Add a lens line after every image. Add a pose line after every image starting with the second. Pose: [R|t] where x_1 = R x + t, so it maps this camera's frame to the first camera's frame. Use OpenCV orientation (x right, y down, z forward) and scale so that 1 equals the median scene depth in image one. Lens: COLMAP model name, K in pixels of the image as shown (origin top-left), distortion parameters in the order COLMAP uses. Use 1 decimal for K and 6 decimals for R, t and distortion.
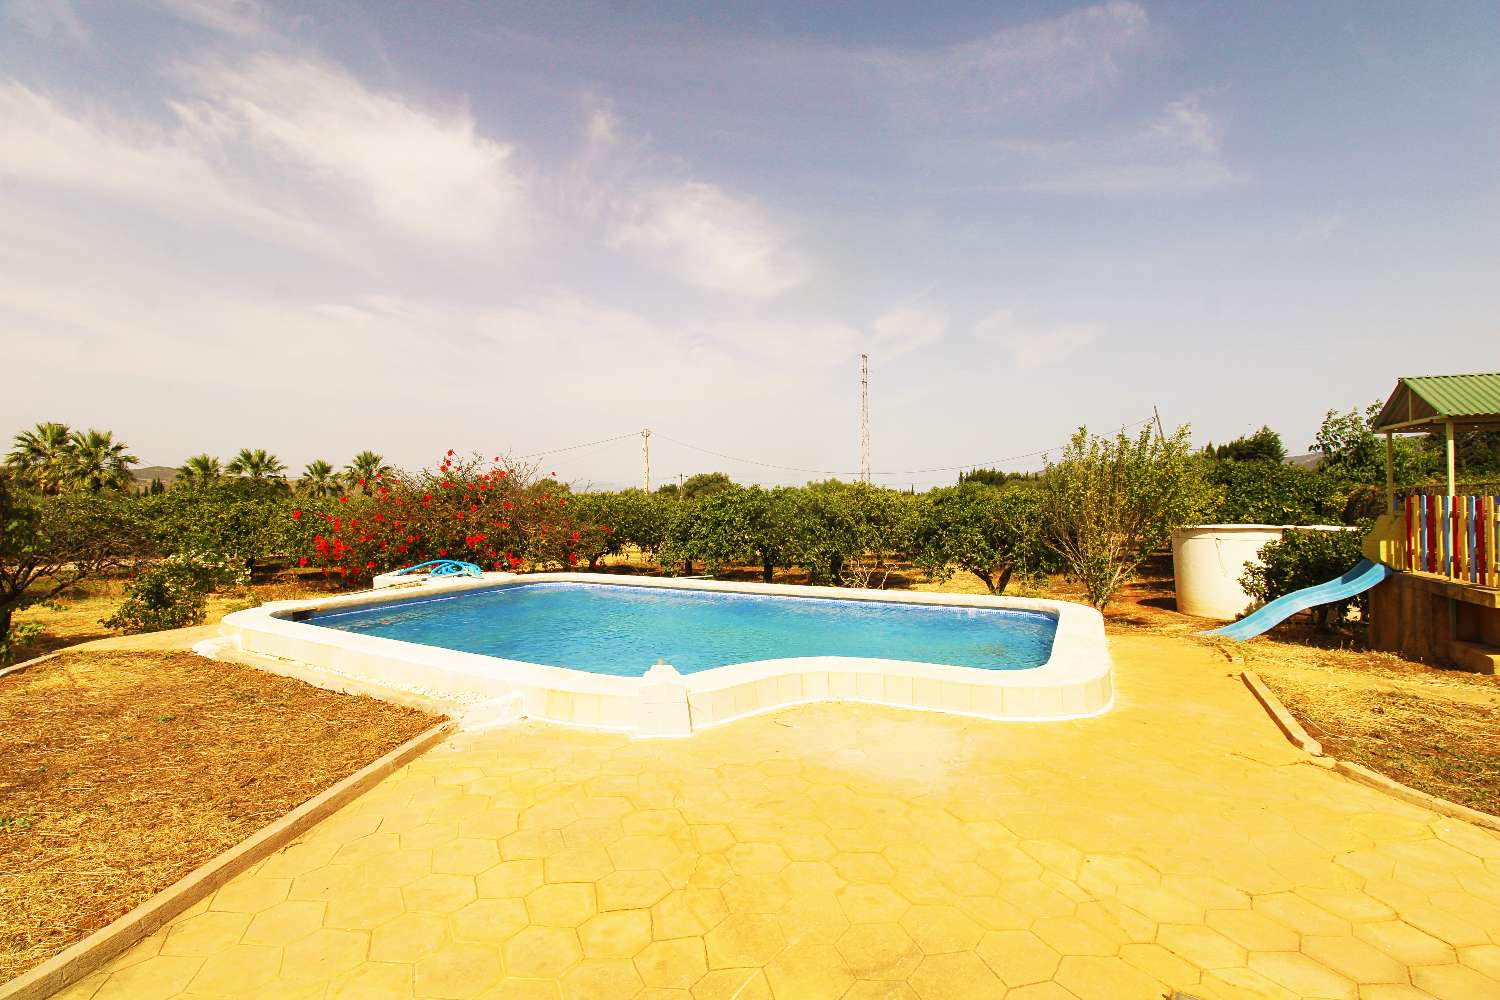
lens RADIAL K [[702.5, 0, 750.0], [0, 702.5, 500.0], [0, 0, 1]] dist [-0.003574, -0.006077]
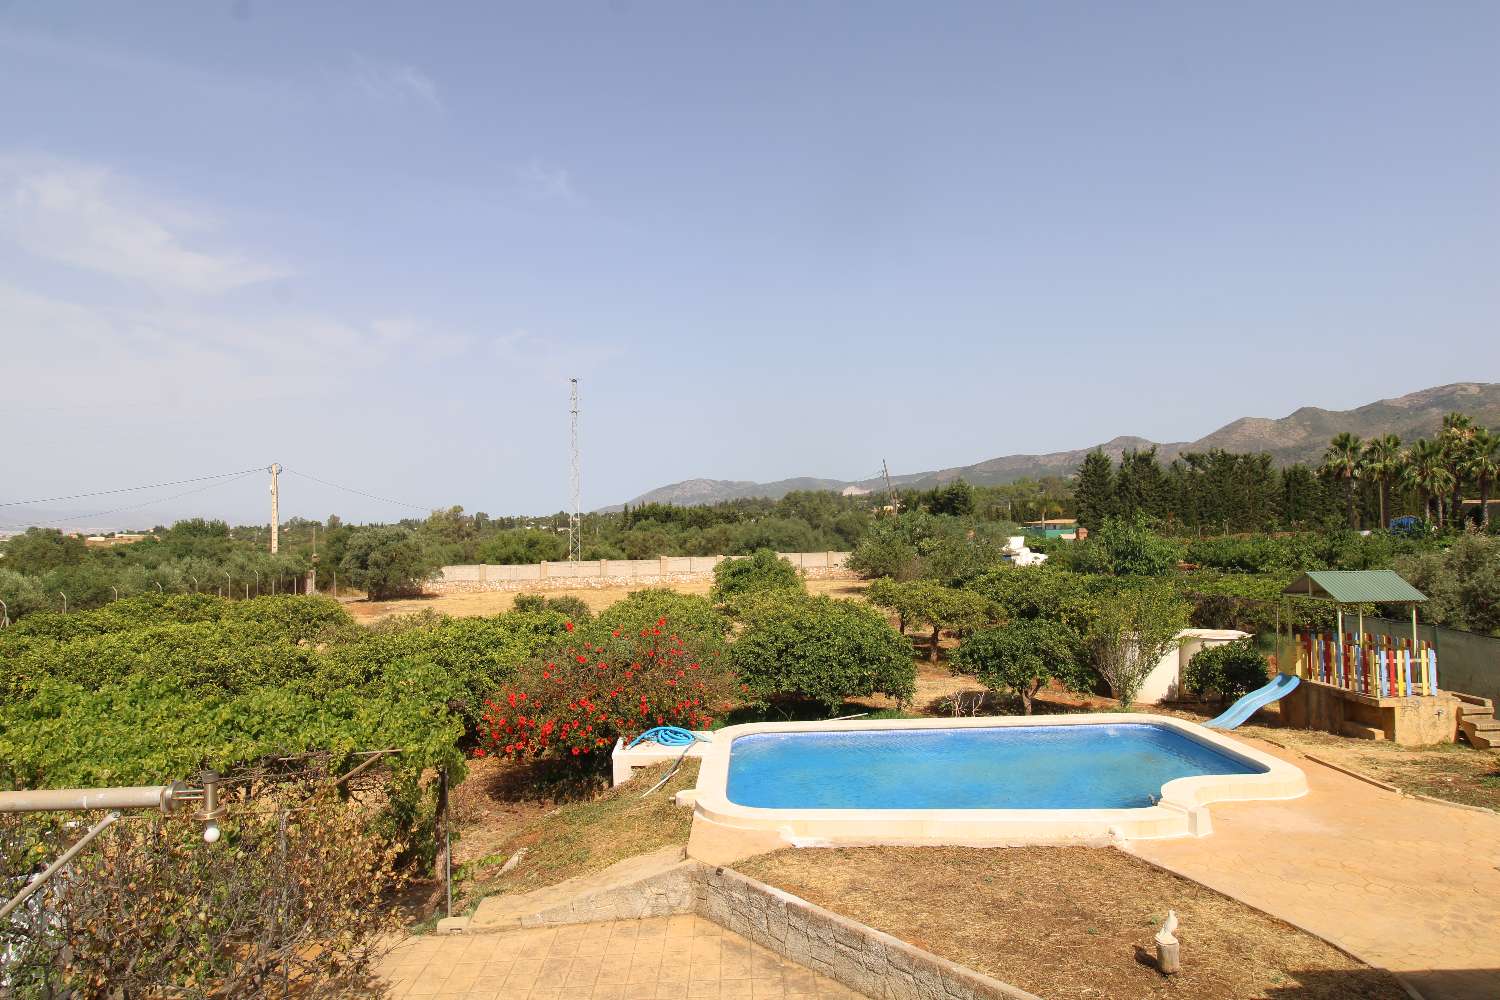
lens RADIAL K [[927.8, 0, 750.0], [0, 927.8, 500.0], [0, 0, 1]] dist [0.020230, 0.000804]
pose [[0.873991, -0.004042, 0.485925, -1.024801], [0.014941, 0.999716, -0.018557, -0.234836], [-0.485712, 0.023479, 0.873803, -0.283675]]
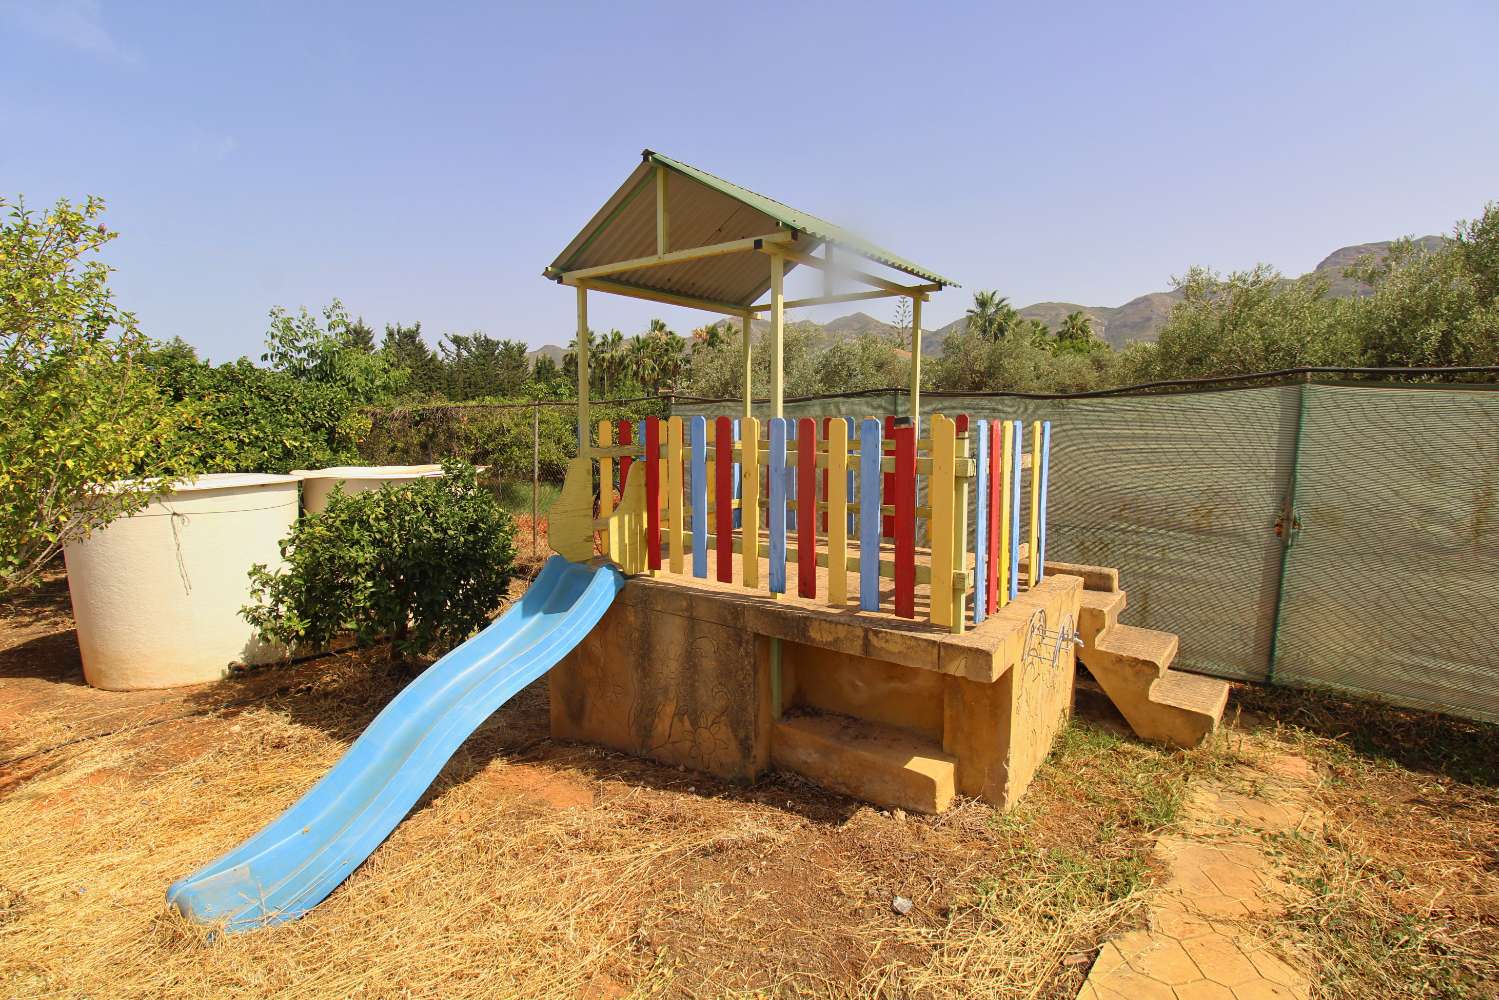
lens RADIAL K [[702.1, 0, 749.5], [0, 702.1, 500.0], [0, 0, 1]] dist [-0.003574, -0.006077]
pose [[0.247939, -0.107386, 0.962805, 0.353902], [0.005558, 0.993979, 0.109432, -0.000665], [-0.968760, -0.021781, 0.247043, 0.571699]]
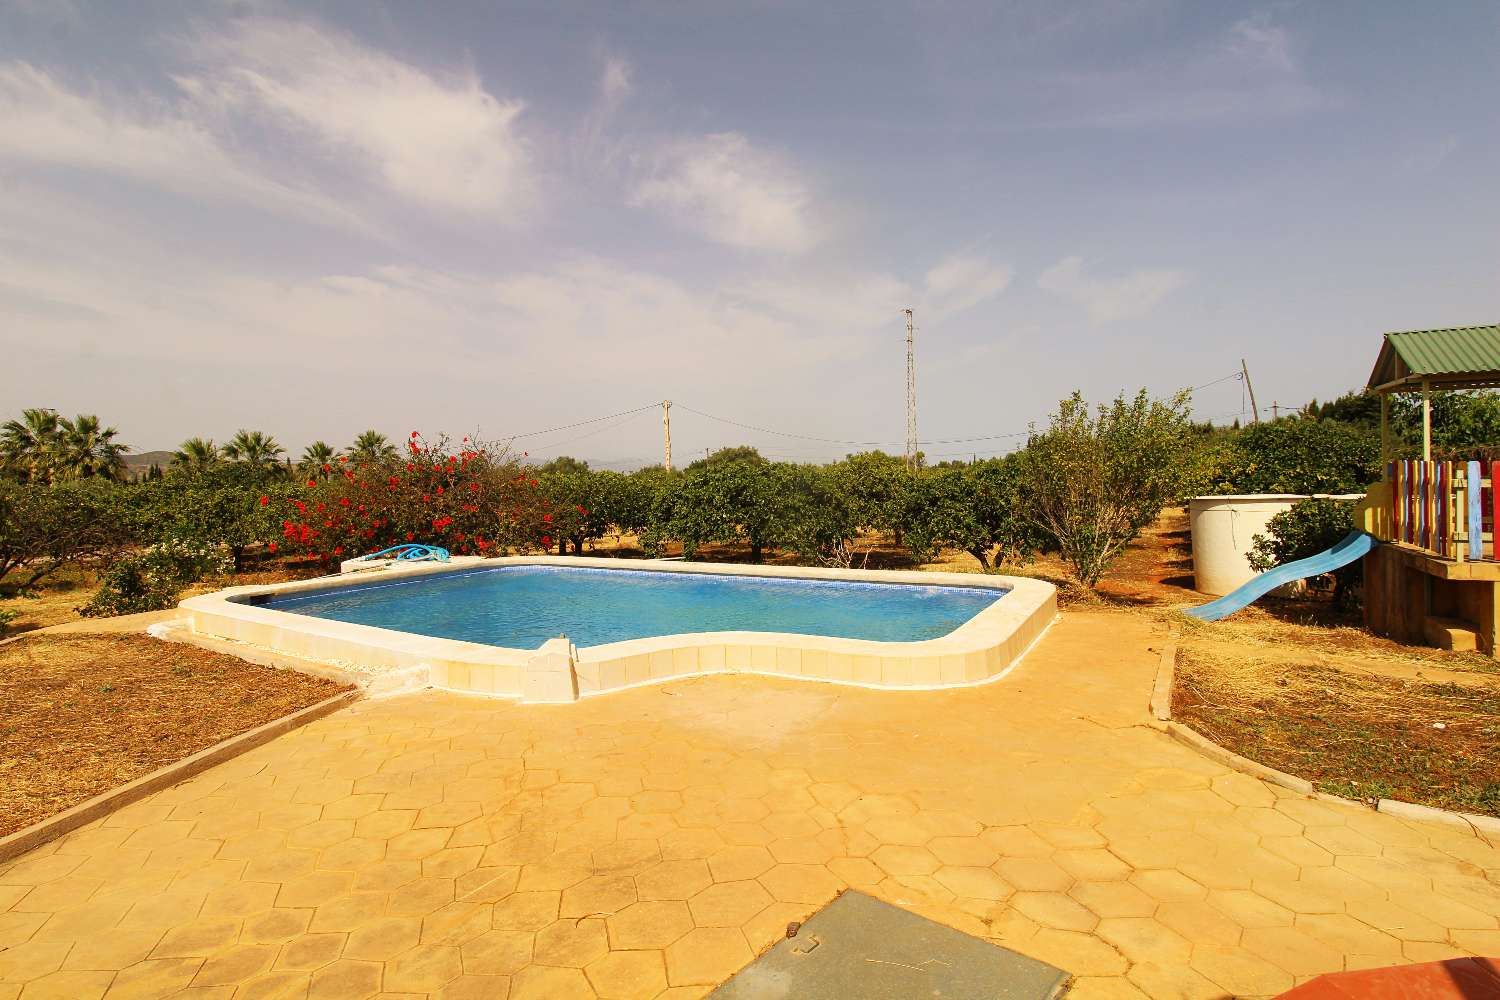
lens RADIAL K [[787.5, 0, 755.3], [0, 787.5, 450.3], [0, 0, 1]] dist [0.002425, -0.002152]
pose [[0.998125, -0.020122, -0.057808, 0.105942], [0.018291, 0.999320, -0.032024, -0.002072], [0.058413, 0.030907, 0.997814, -0.077091]]
